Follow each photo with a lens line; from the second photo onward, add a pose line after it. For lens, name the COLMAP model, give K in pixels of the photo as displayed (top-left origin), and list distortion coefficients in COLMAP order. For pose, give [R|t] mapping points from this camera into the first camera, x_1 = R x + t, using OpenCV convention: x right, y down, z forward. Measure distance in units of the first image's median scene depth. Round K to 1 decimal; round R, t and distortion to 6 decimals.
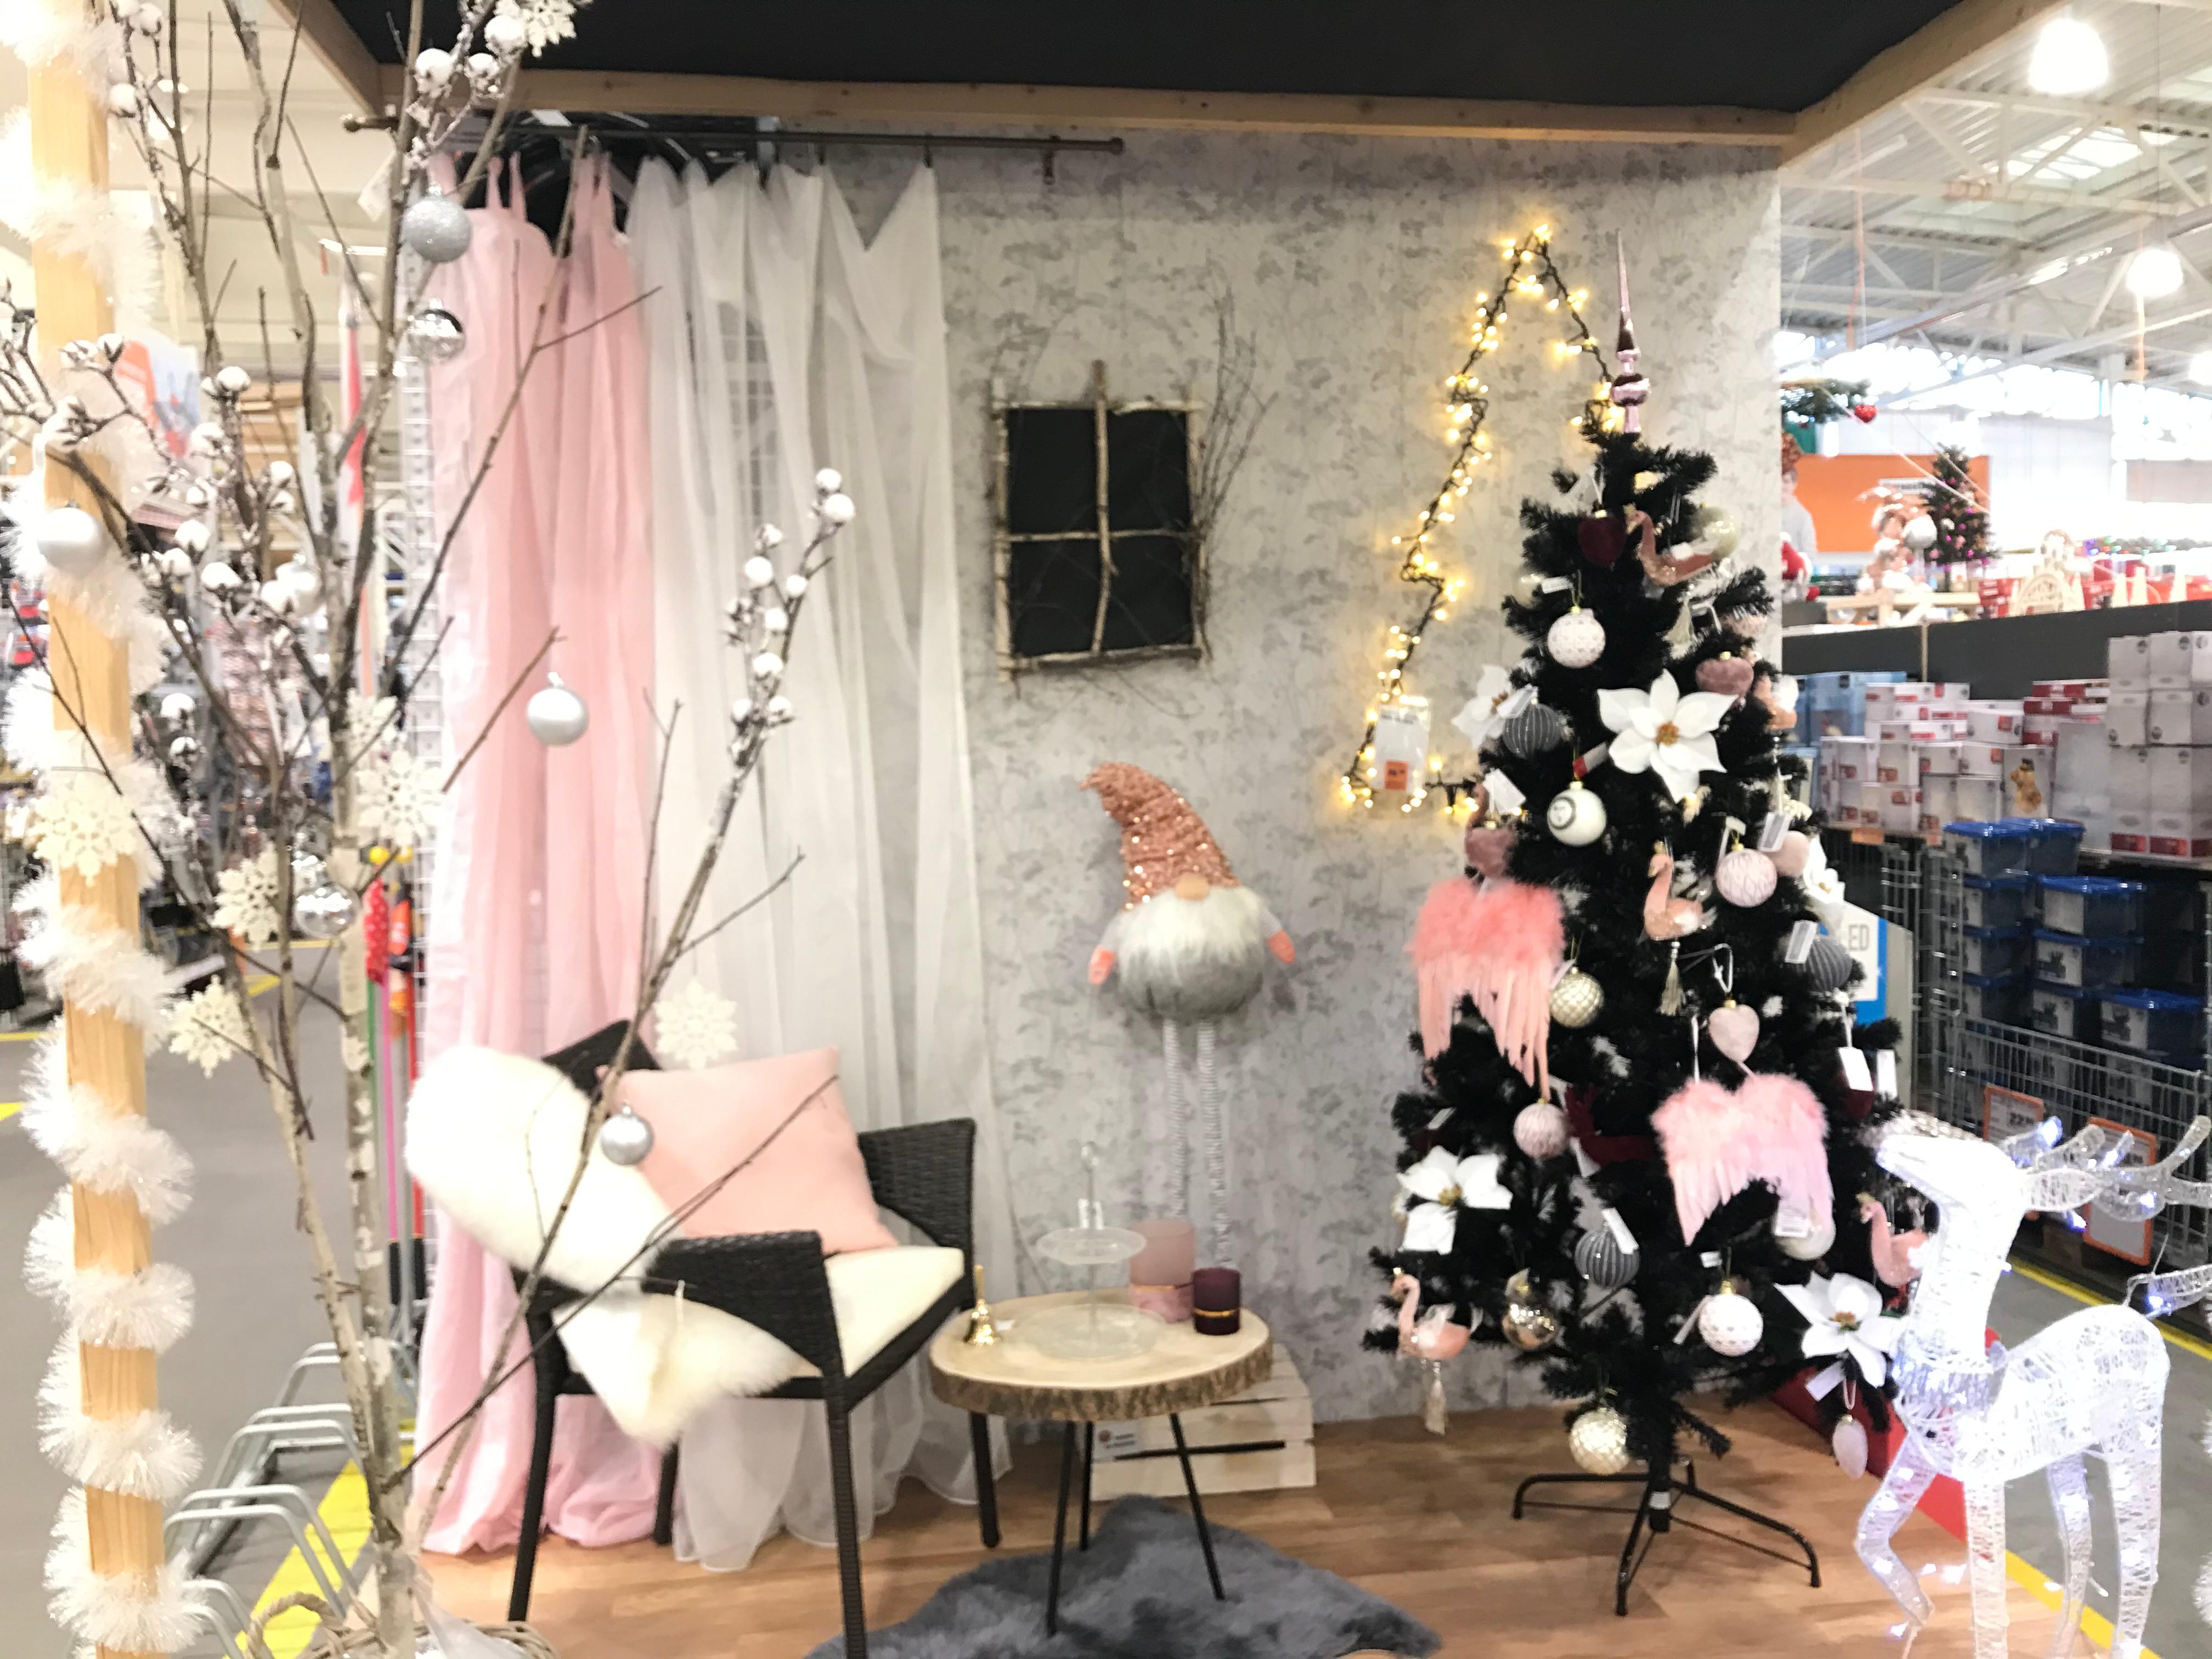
lens RADIAL K [[1847.5, 0, 1102.8], [0, 1847.5, 828.3], [0, 0, 1]] dist [0.058625, 0.012921]
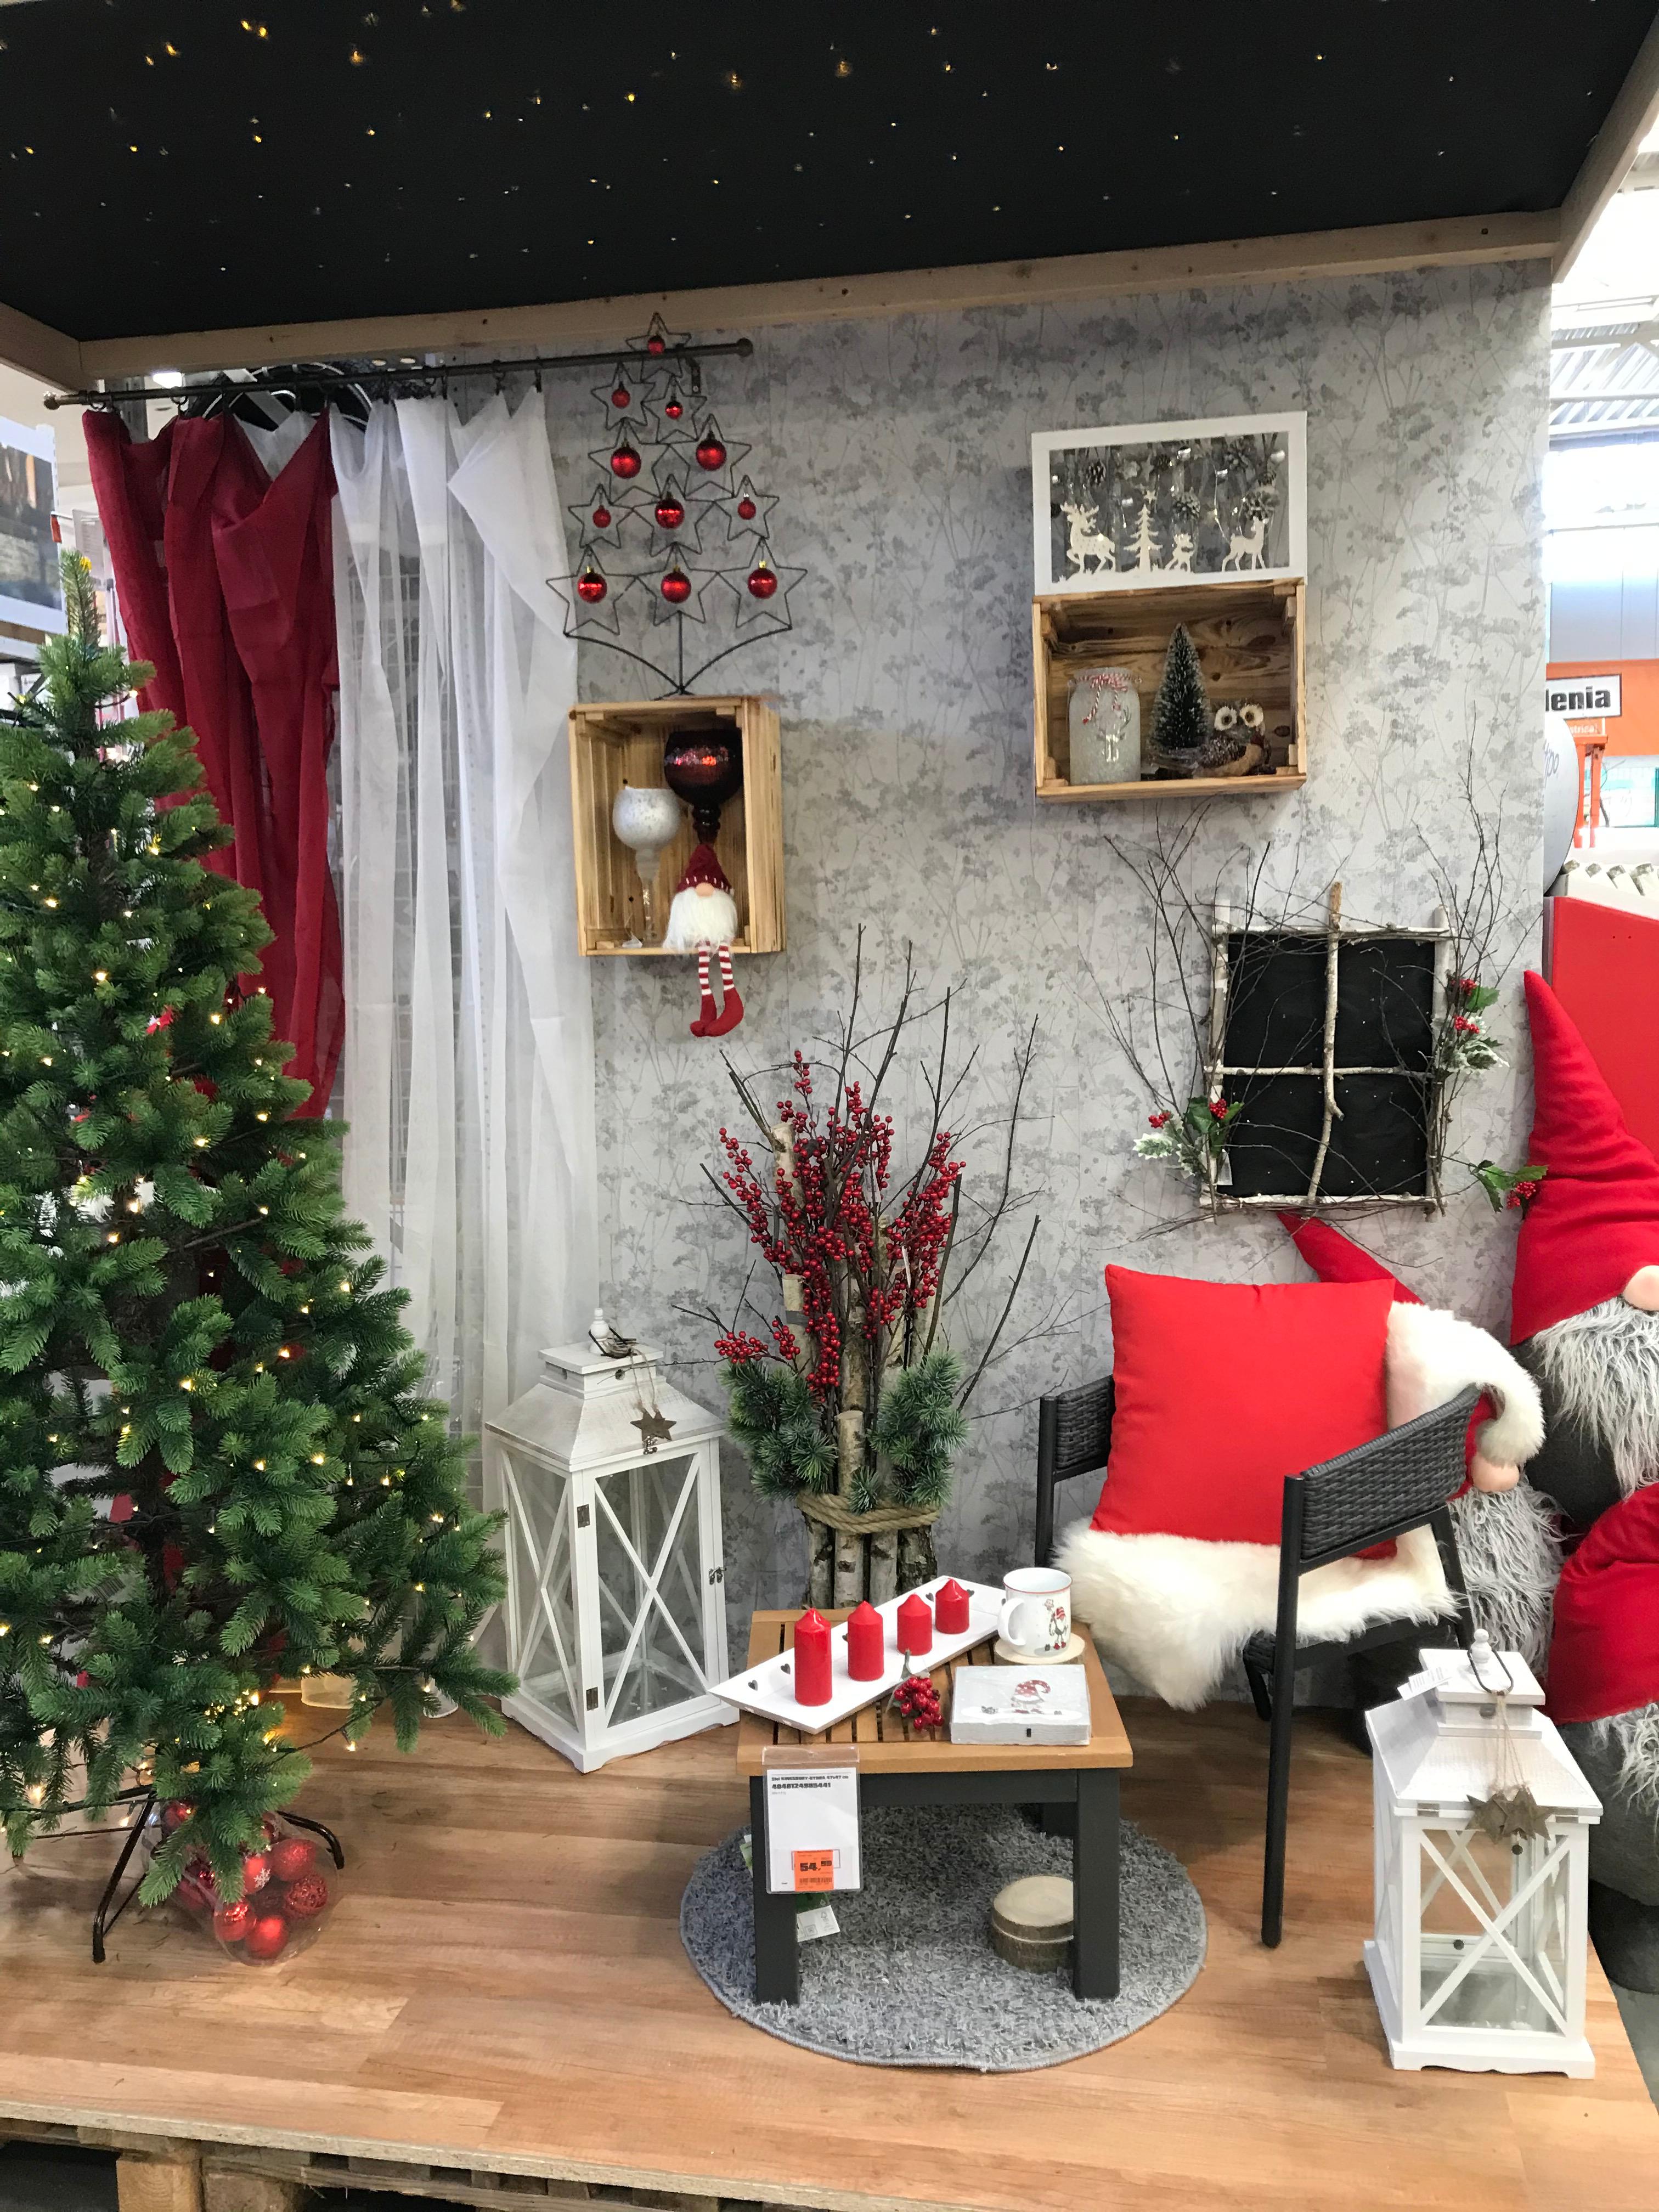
lens RADIAL K [[1847.5, 0, 829.1], [0, 1847.5, 1103.4], [0, 0, 1]] dist [0.058625, 0.012921]
pose [[0.939395, 0.034707, -0.341075, 0.368826], [-0.018732, 0.998573, 0.050020, -0.027307], [0.342324, -0.040600, 0.938704, 0.098066]]
